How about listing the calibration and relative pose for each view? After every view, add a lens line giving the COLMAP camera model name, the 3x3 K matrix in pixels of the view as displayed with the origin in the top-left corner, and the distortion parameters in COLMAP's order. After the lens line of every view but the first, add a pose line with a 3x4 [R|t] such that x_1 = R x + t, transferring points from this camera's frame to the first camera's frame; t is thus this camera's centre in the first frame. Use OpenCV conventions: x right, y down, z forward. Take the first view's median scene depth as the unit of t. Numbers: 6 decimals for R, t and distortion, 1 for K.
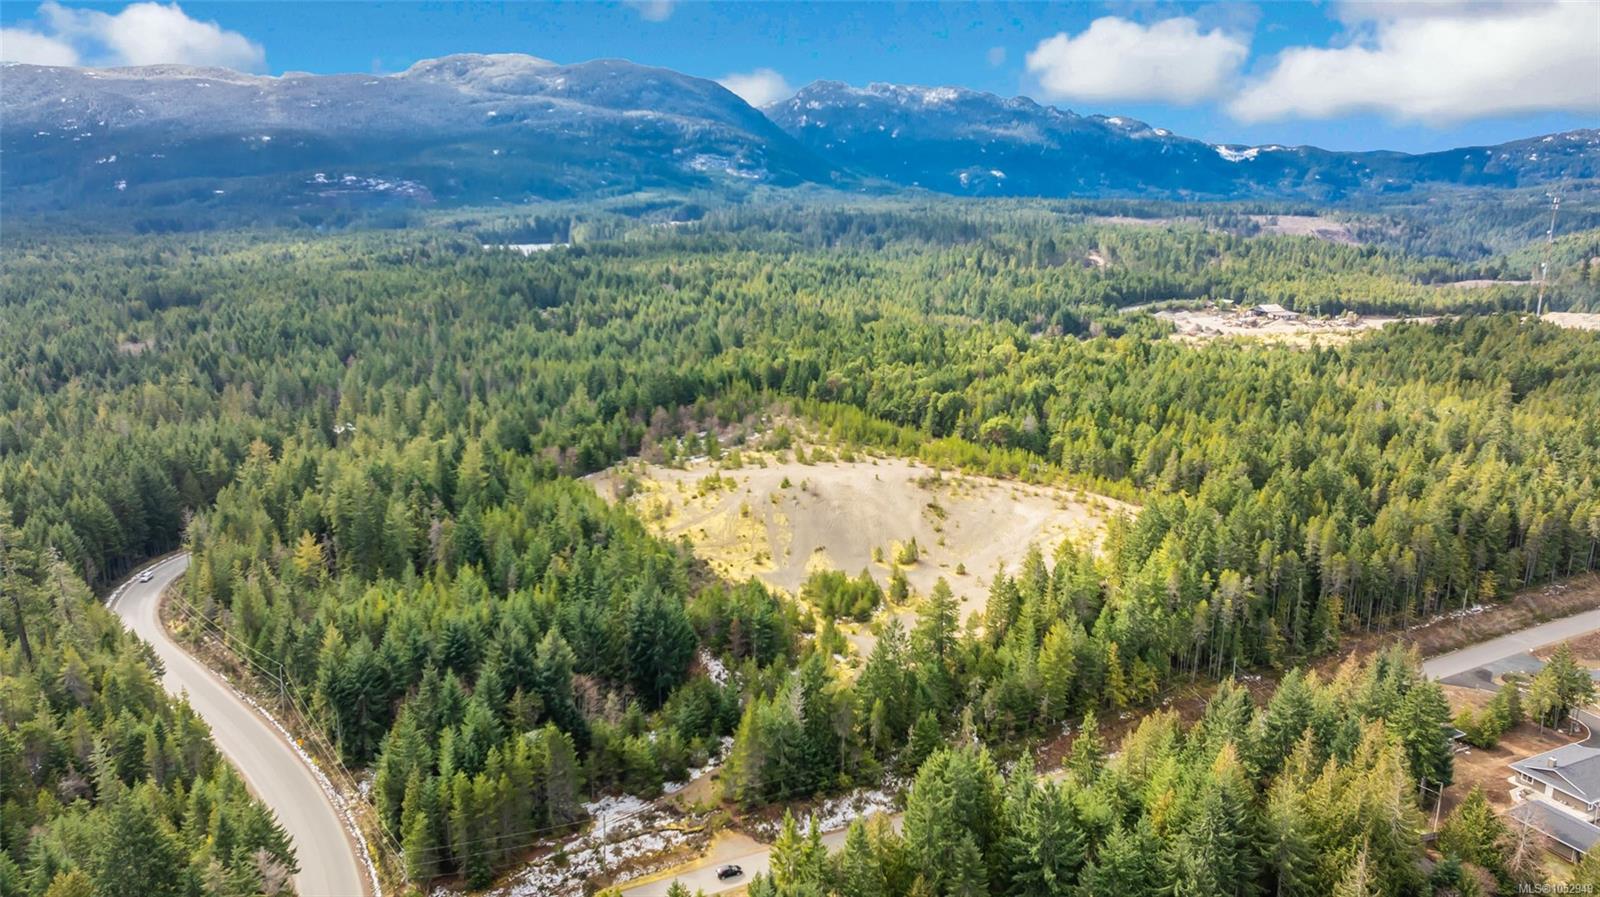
lens RADIAL K [[1099.5, 0, 799.2], [0, 1099.5, 459.4], [0, 0, 1]] dist [-0.039410, 0.029203]
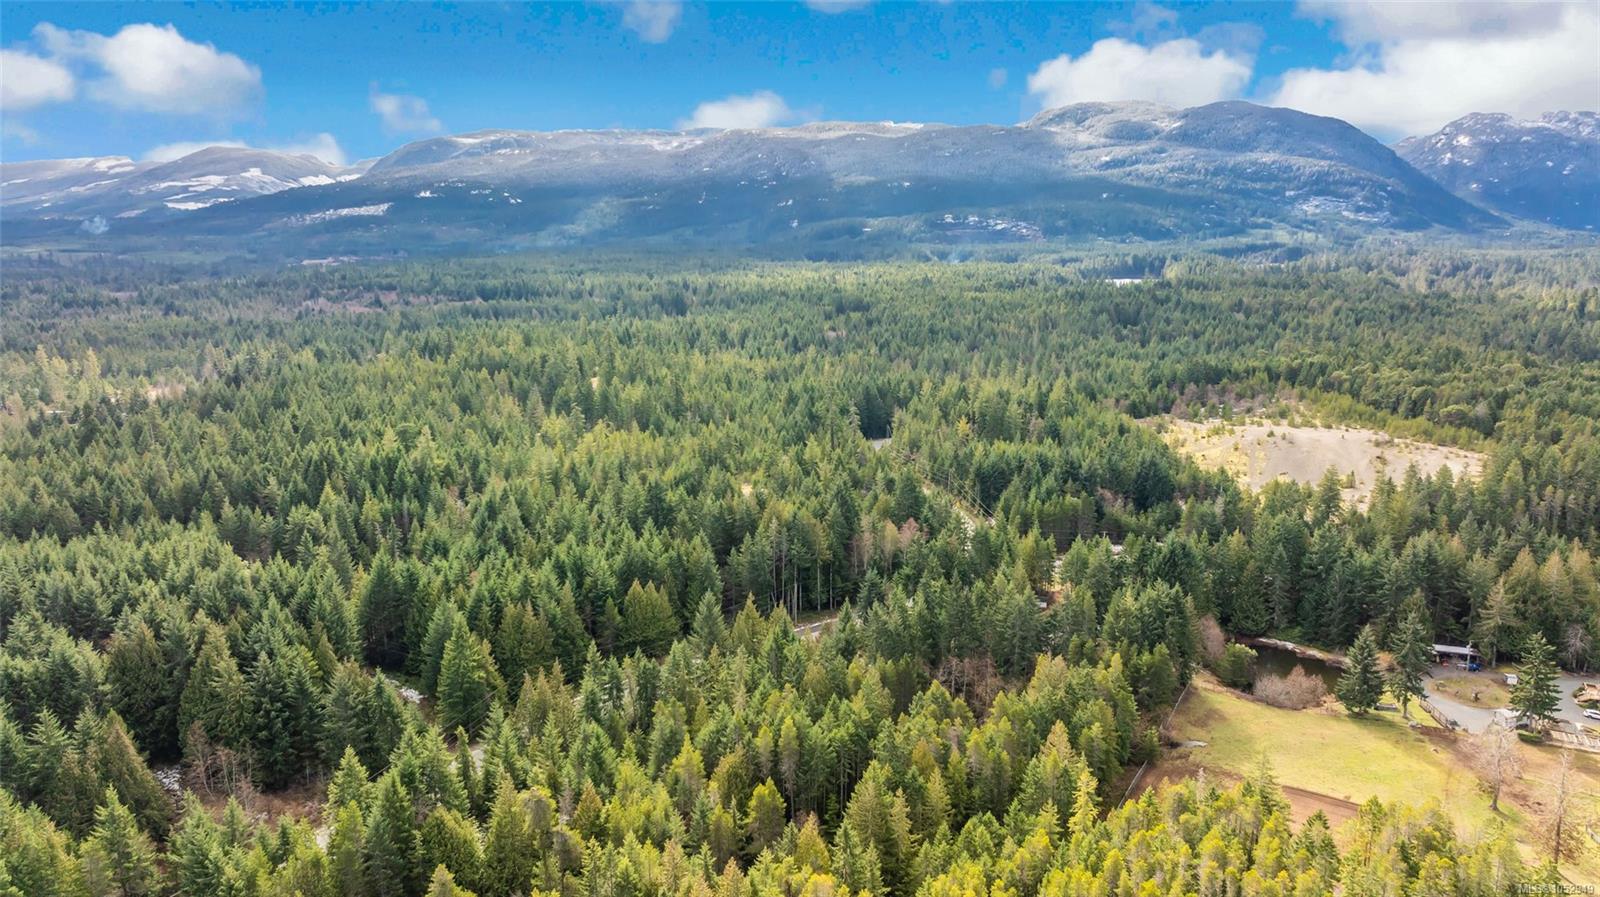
lens RADIAL K [[1099.5, 0, 799.2], [0, 1099.5, 459.4], [0, 0, 1]] dist [-0.039410, 0.029203]
pose [[0.864083, 0.105197, -0.492234, 0.117713], [-0.122825, 0.992422, -0.003517, 0.099033], [0.488134, 0.063497, 0.870456, -0.388450]]
